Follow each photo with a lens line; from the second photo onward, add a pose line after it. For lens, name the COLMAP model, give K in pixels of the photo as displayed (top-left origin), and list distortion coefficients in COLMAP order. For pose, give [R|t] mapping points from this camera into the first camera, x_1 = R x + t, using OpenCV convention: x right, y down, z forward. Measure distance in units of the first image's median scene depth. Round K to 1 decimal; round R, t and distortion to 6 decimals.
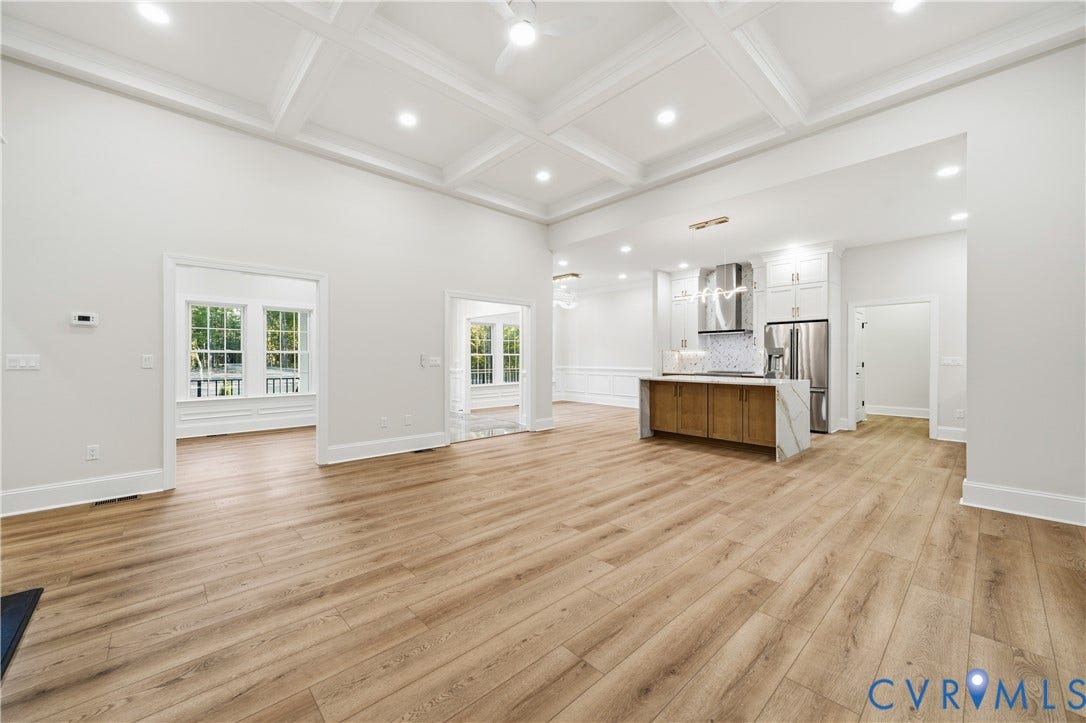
lens RADIAL K [[414.0, 0, 545.9], [0, 414.0, 358.9], [0, 0, 1]] dist [0.007453, 0.000037]
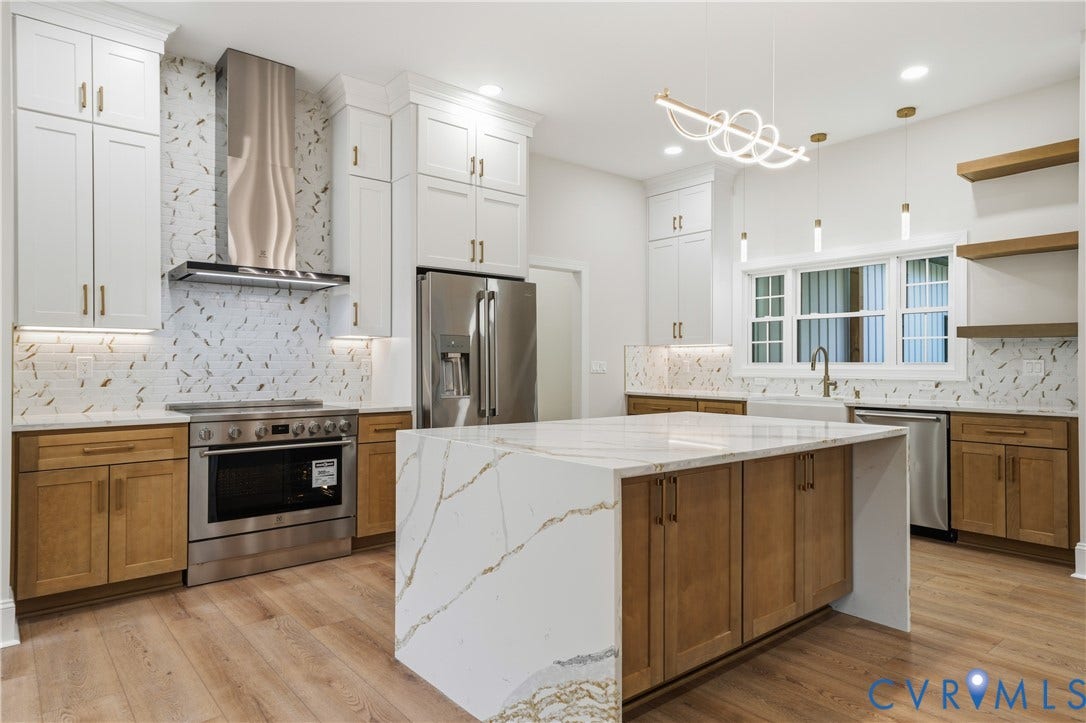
lens RADIAL K [[649.1, 0, 543.0], [0, 649.1, 361.5], [0, 0, 1]] dist [0.018453, 0.000624]
pose [[0.056345, 0.001866, 0.998410, -0.089715], [-0.002104, 0.999996, -0.001751, -0.001360], [-0.998409, -0.002002, 0.056349, 1.712264]]
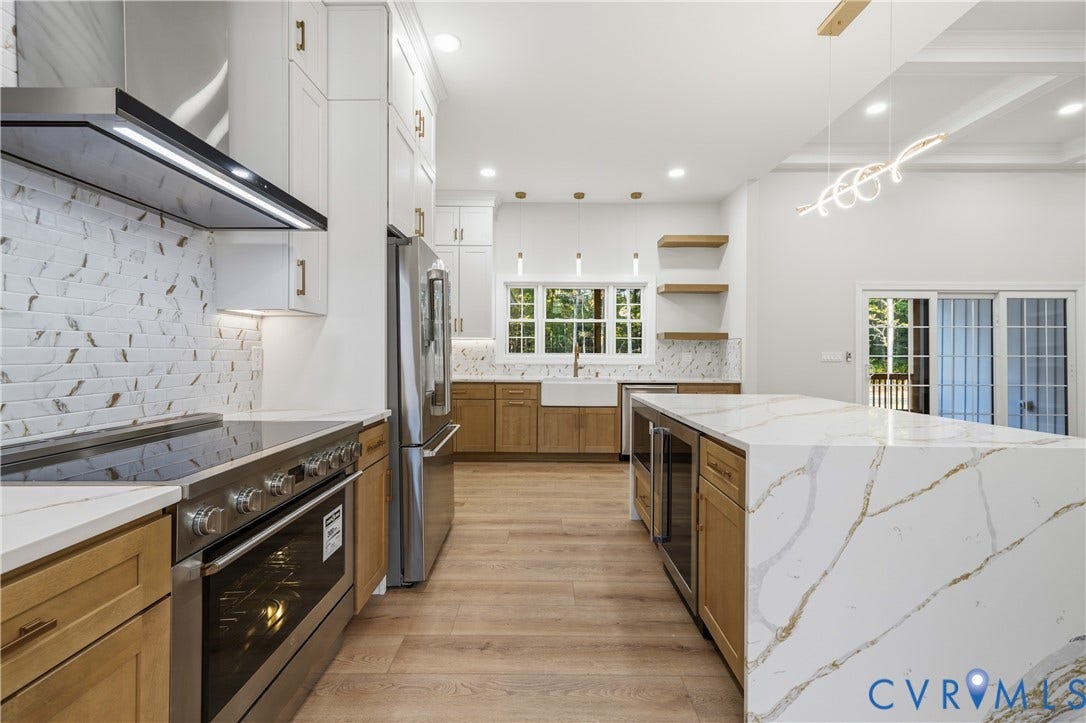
lens RADIAL K [[455.4, 0, 542.7], [0, 455.4, 353.7], [0, 0, 1]] dist [0.008500, -0.000138]
pose [[-0.728209, -0.005602, 0.685332, 0.483683], [-0.007703, 0.999970, -0.000011, -0.000364], [-0.685312, -0.005287, -0.728231, 2.315307]]
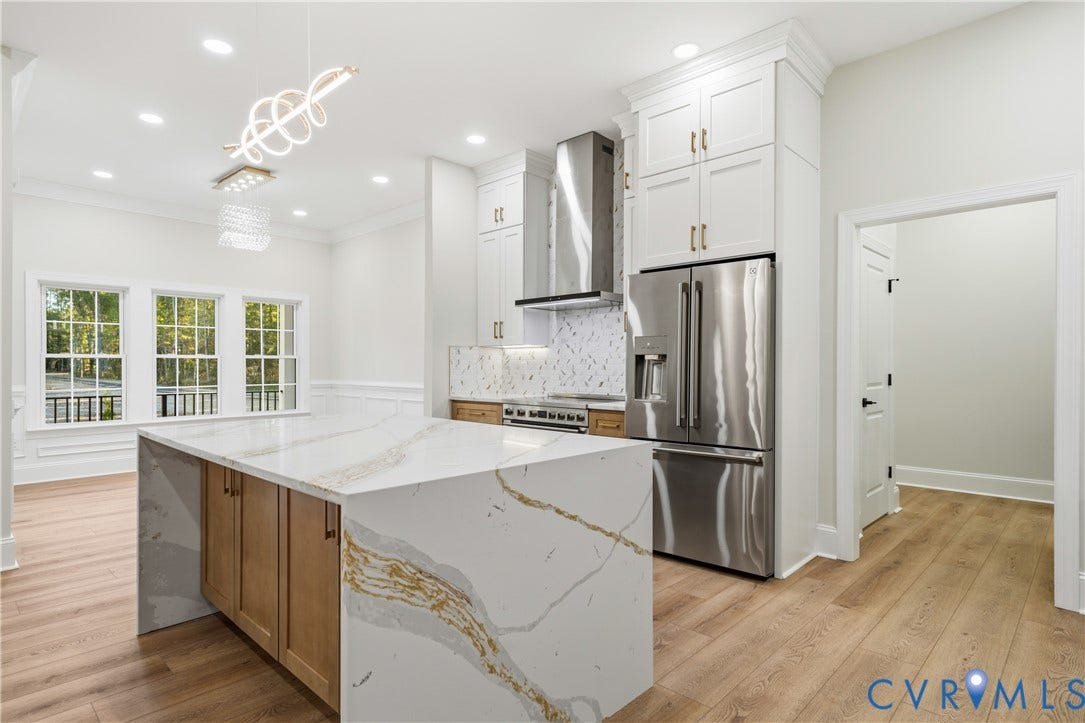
lens RADIAL K [[576.6, 0, 544.8], [0, 576.6, 366.7], [0, 0, 1]] dist [0.014502, -0.000334]
pose [[0.998347, -0.000334, 0.057471, 0.833594], [0.000193, 0.999997, 0.002448, -0.000325], [-0.057471, -0.002432, 0.998344, 0.954910]]
